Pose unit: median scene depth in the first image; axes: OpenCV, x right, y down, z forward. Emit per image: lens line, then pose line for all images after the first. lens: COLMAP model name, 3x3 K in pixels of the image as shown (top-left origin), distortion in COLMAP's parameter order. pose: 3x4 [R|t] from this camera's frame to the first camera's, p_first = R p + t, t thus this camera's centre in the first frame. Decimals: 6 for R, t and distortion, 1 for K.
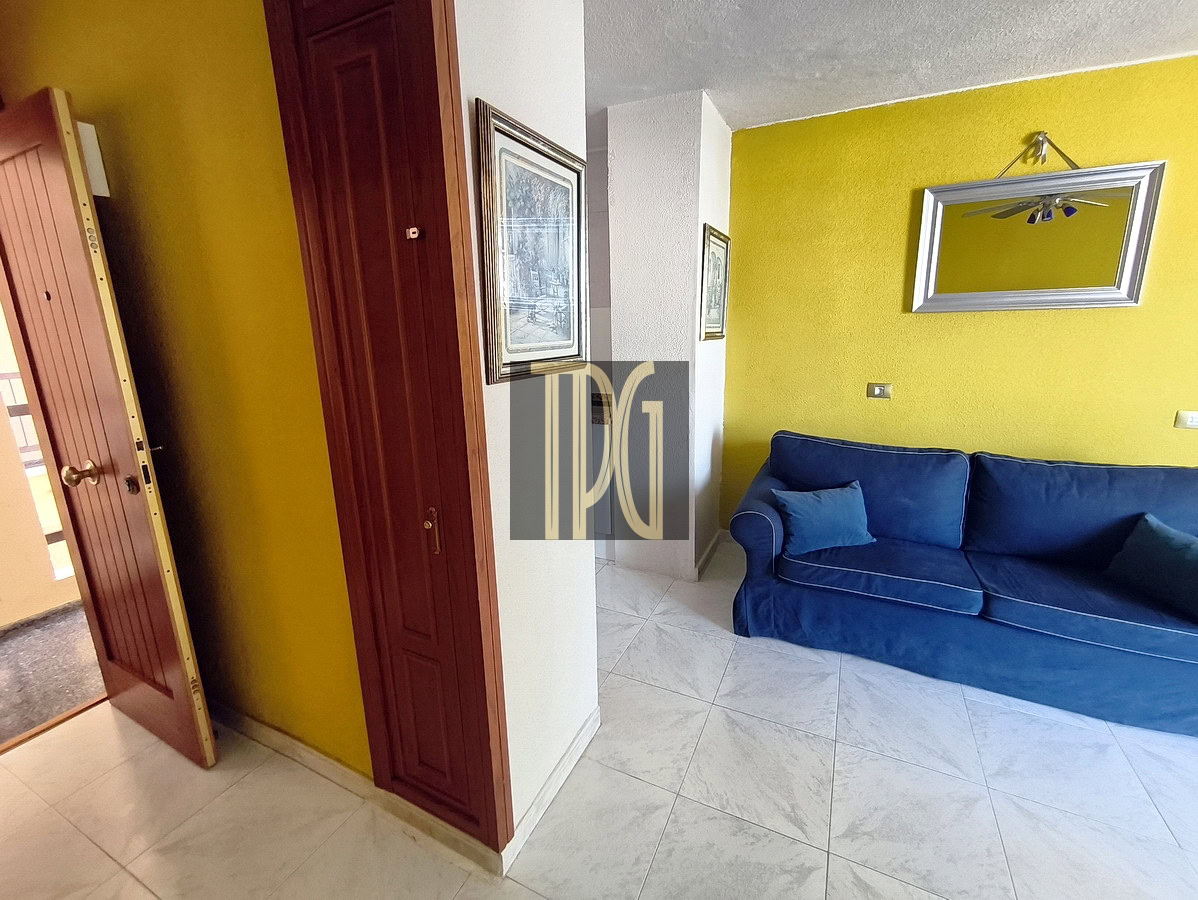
lens RADIAL K [[522.5, 0, 600.4], [0, 522.5, 435.4], [0, 0, 1]] dist [0.000614, 0.000413]
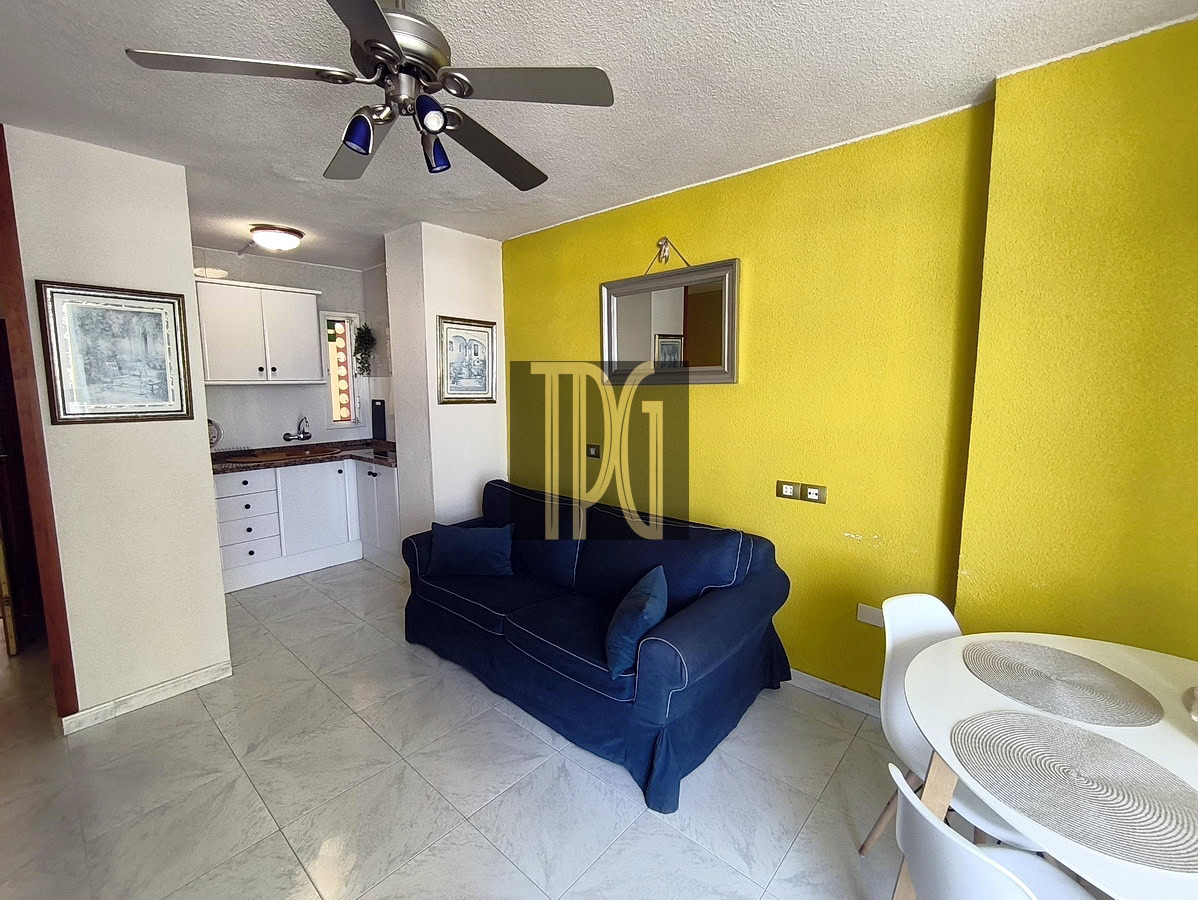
lens RADIAL K [[520.4, 0, 599.8], [0, 520.4, 439.6], [0, 0, 1]] dist [-0.000314, 0.000102]
pose [[0.963547, 0.043198, -0.264028, 1.185843], [-0.070484, 0.993002, -0.094759, -0.005239], [0.258087, 0.109914, 0.959849, -0.135027]]
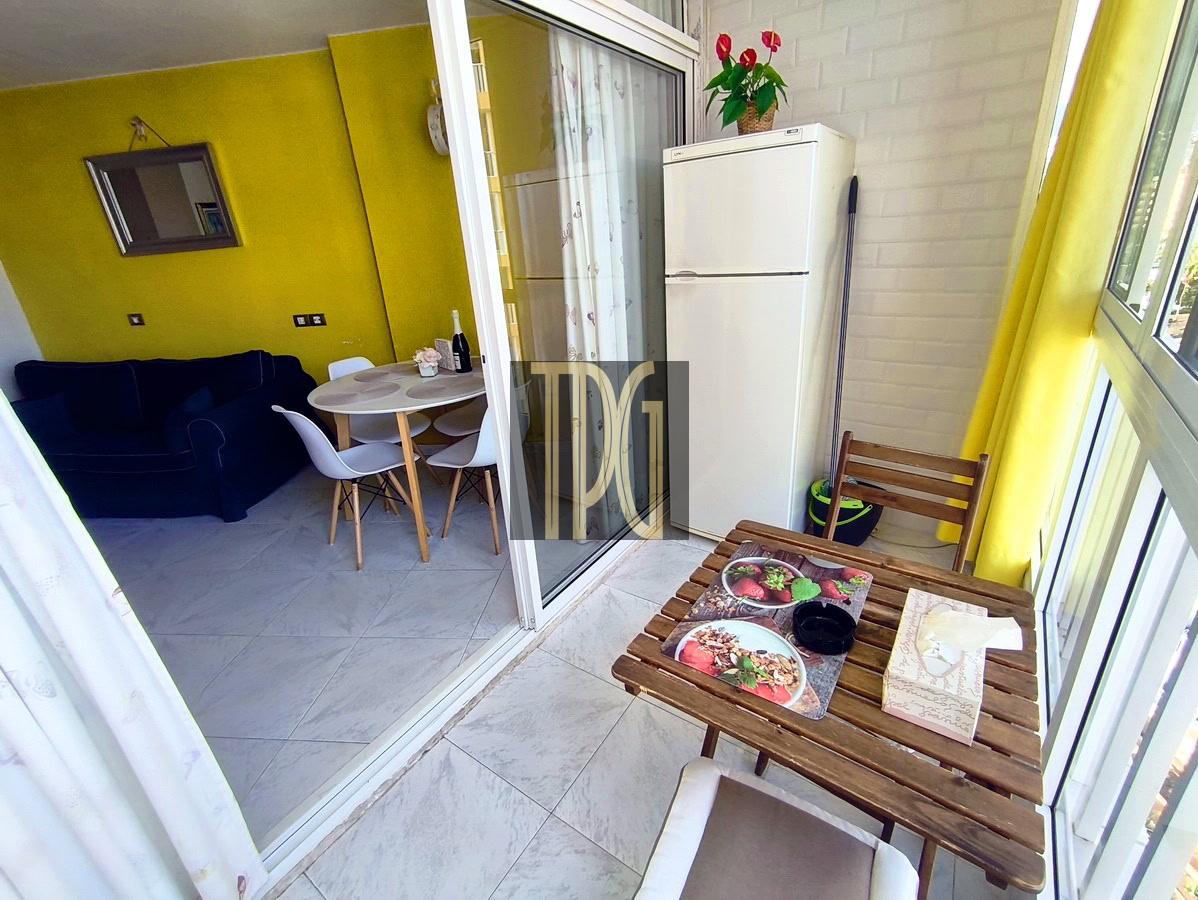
lens RADIAL K [[522.5, 0, 600.4], [0, 522.5, 435.4], [0, 0, 1]] dist [0.000614, 0.000413]
pose [[0.936910, -0.172754, 0.303900, 1.628141], [0.129813, 0.979129, 0.156383, 0.196827], [-0.324572, -0.107066, 0.939782, -0.865330]]
